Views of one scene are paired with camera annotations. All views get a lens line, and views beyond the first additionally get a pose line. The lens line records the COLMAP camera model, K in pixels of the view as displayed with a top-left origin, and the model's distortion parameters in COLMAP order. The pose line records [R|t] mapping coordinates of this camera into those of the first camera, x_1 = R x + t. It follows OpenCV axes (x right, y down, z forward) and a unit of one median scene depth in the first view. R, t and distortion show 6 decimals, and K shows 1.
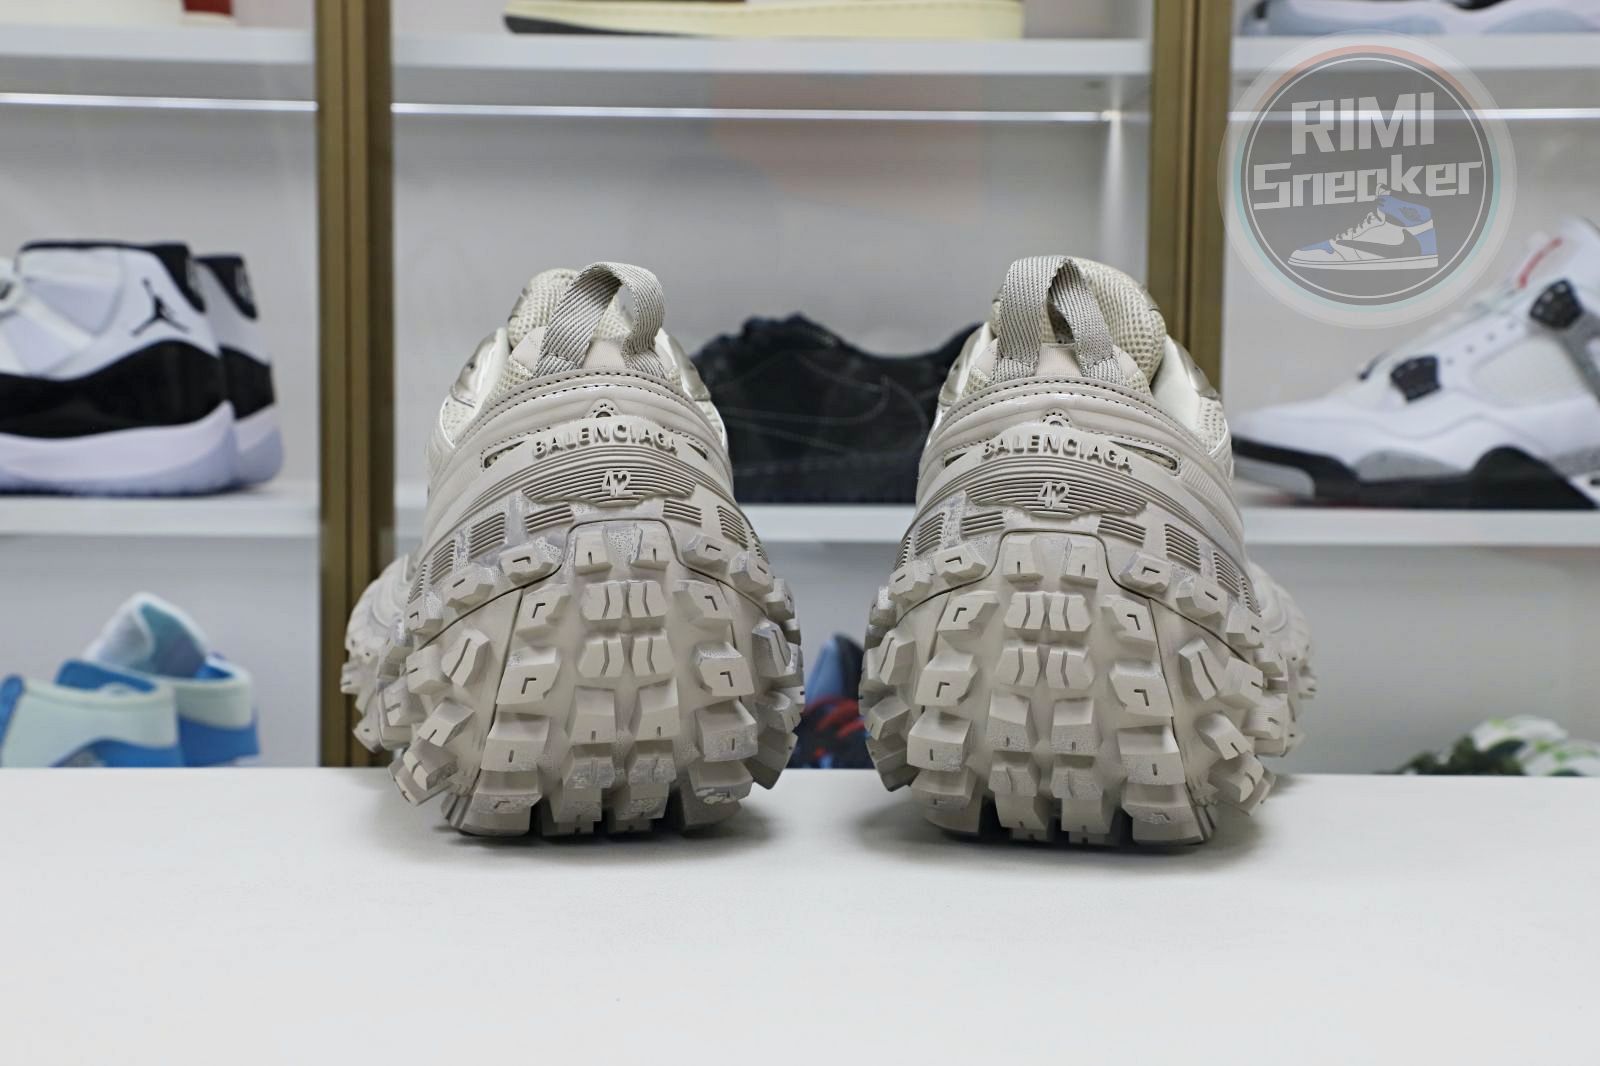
lens RADIAL K [[2471.7, 0, 759.2], [0, 2471.7, 521.1], [0, 0, 1]] dist [0.143831, 0.000000]
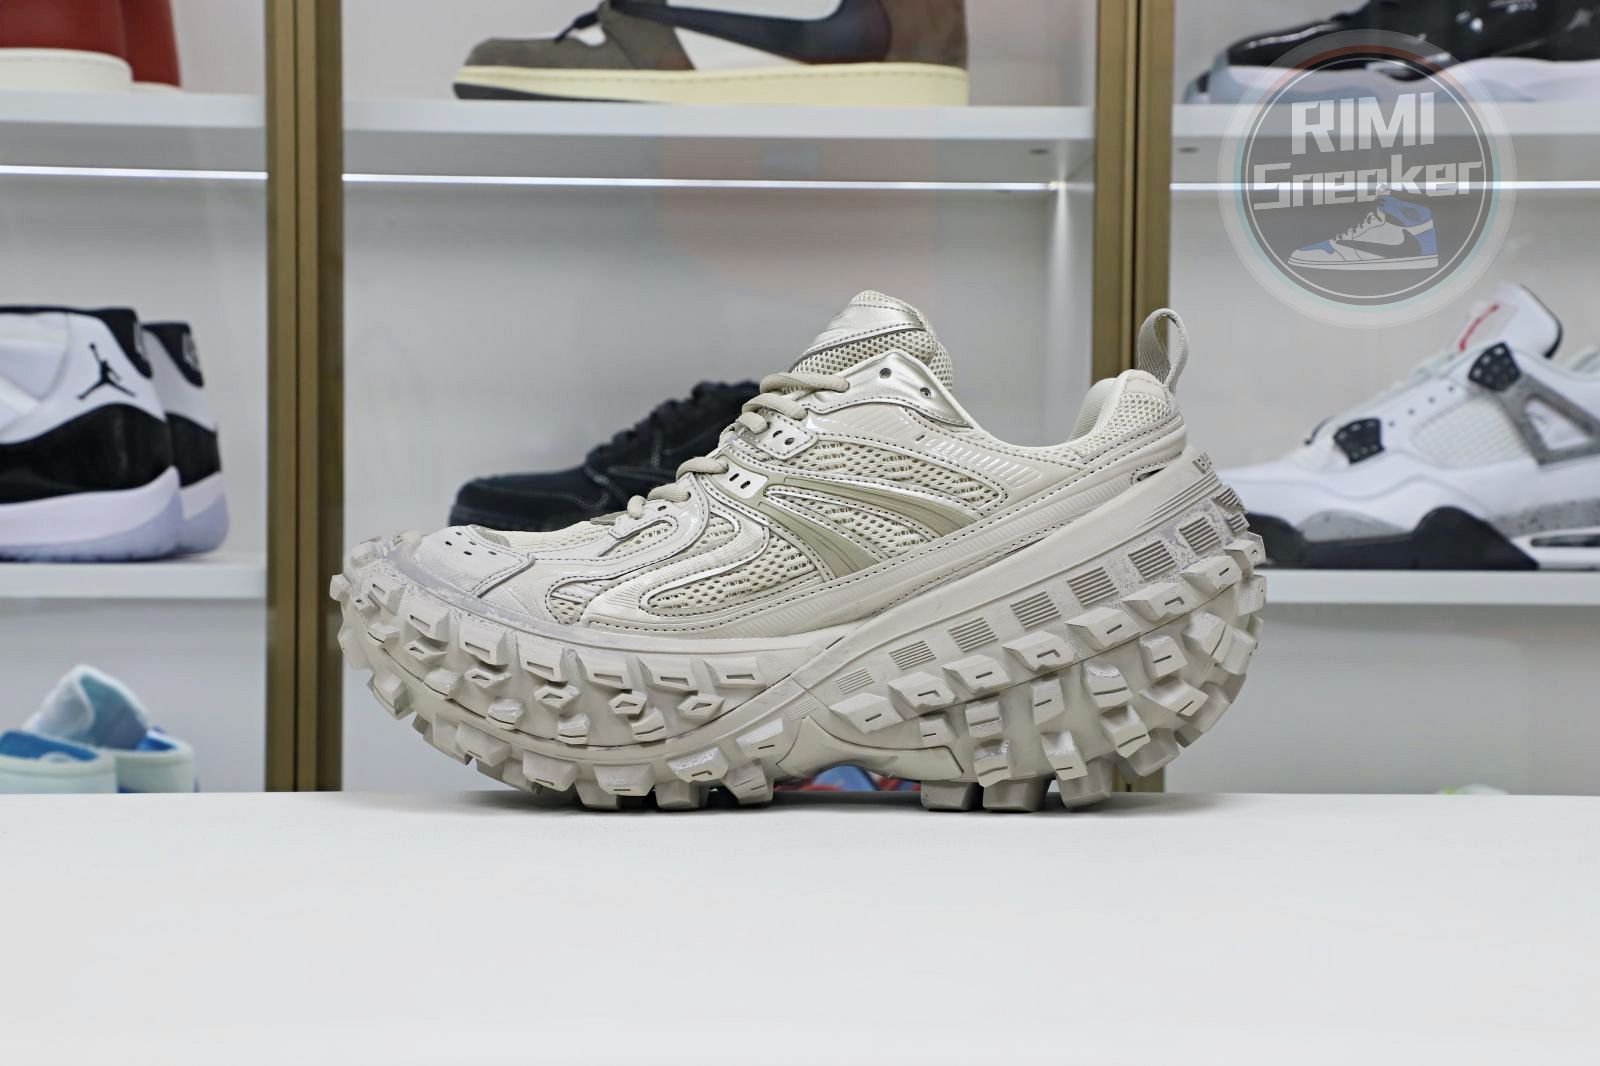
lens RADIAL K [[2815.3, 0, 807.0], [0, 2815.3, 495.0], [0, 0, 1]] dist [0.196570, 0.000000]
pose [[0.999867, -0.003581, 0.015887, 0.021780], [0.004396, 0.998661, -0.051545, 0.022851], [-0.015681, 0.051608, 0.998544, -0.138809]]
